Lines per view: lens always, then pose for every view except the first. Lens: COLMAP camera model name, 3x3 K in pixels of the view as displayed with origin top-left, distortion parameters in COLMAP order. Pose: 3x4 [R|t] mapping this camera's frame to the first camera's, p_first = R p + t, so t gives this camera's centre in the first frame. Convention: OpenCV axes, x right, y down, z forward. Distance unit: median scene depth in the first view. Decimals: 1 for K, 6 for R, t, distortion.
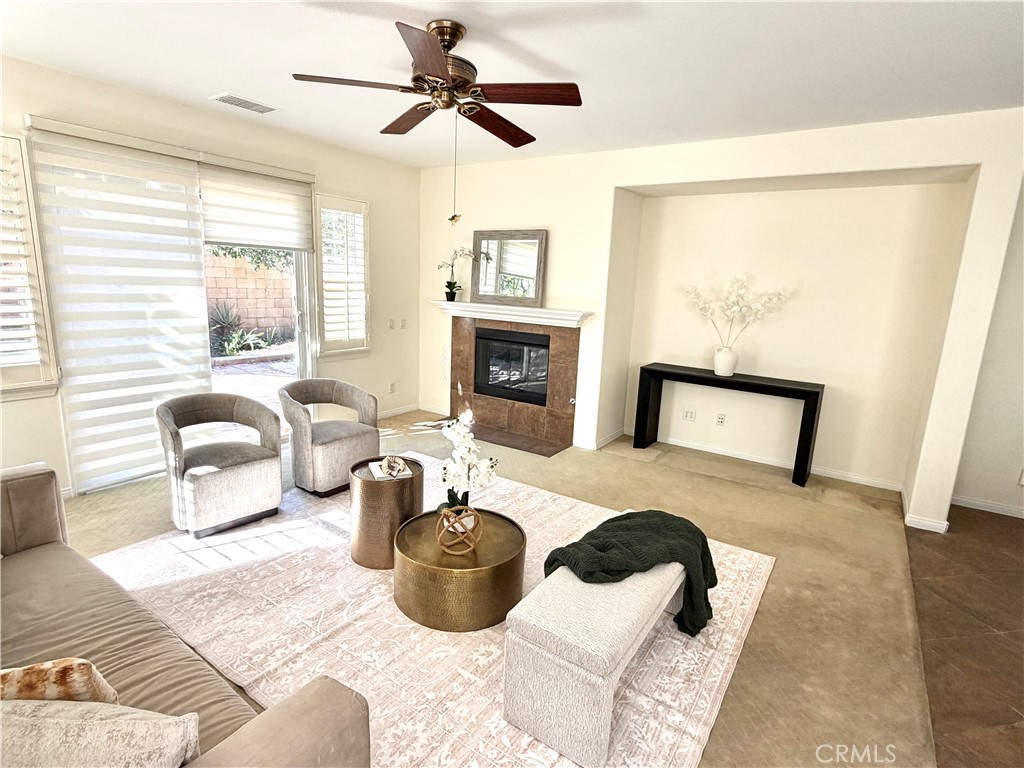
lens RADIAL K [[526.6, 0, 508.9], [0, 526.6, 382.8], [0, 0, 1]] dist [-0.000588, 0.000264]
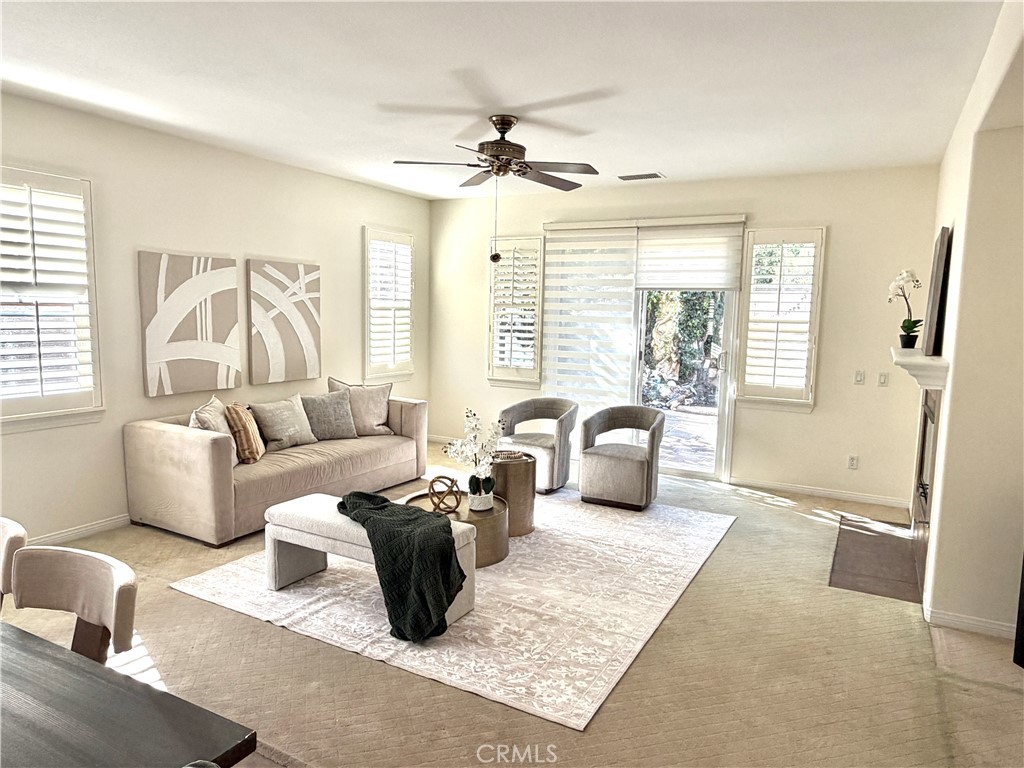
lens RADIAL K [[667.3, 0, 513.5], [0, 667.3, 387.4], [0, 0, 1]] dist [0.000021, -0.004865]
pose [[0.102291, 0.076499, -0.991809, 0.778136], [-0.208090, 0.976625, 0.053867, -0.052921], [0.972746, 0.200875, 0.115819, 0.469050]]
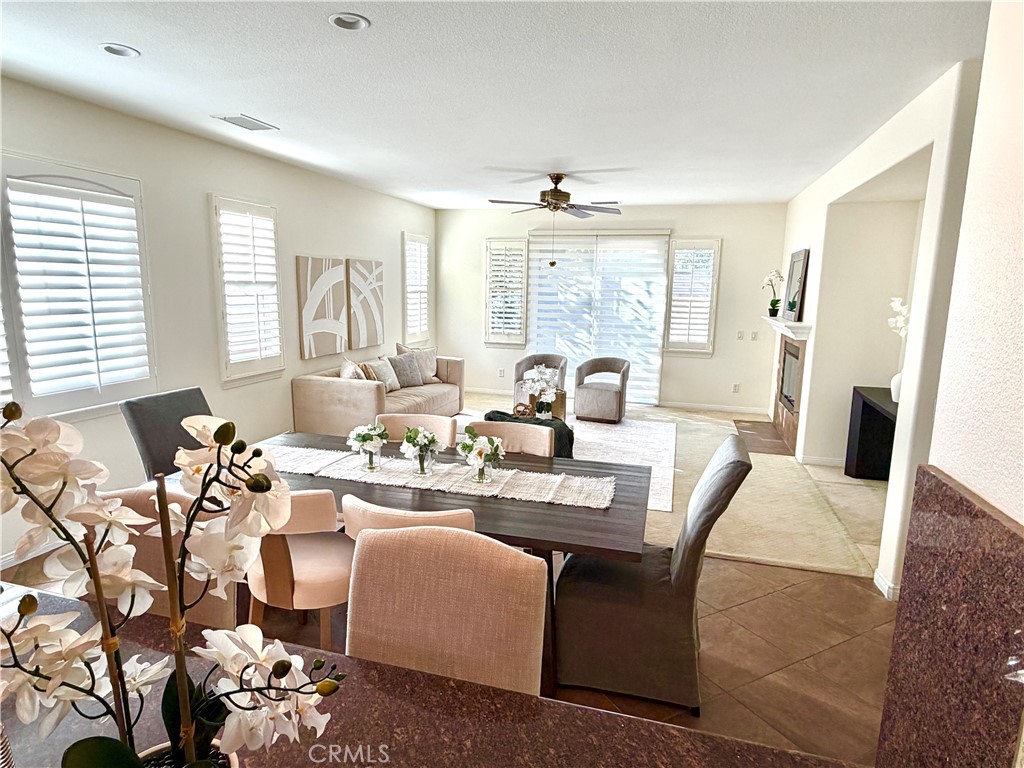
lens RADIAL K [[595.5, 0, 511.0], [0, 595.5, 385.3], [0, 0, 1]] dist [0.002184, 0.000404]
pose [[0.314503, 0.123718, -0.941160, 1.049717], [-0.187458, 0.980040, 0.066187, 0.010966], [0.930563, 0.155612, 0.331418, 0.085379]]
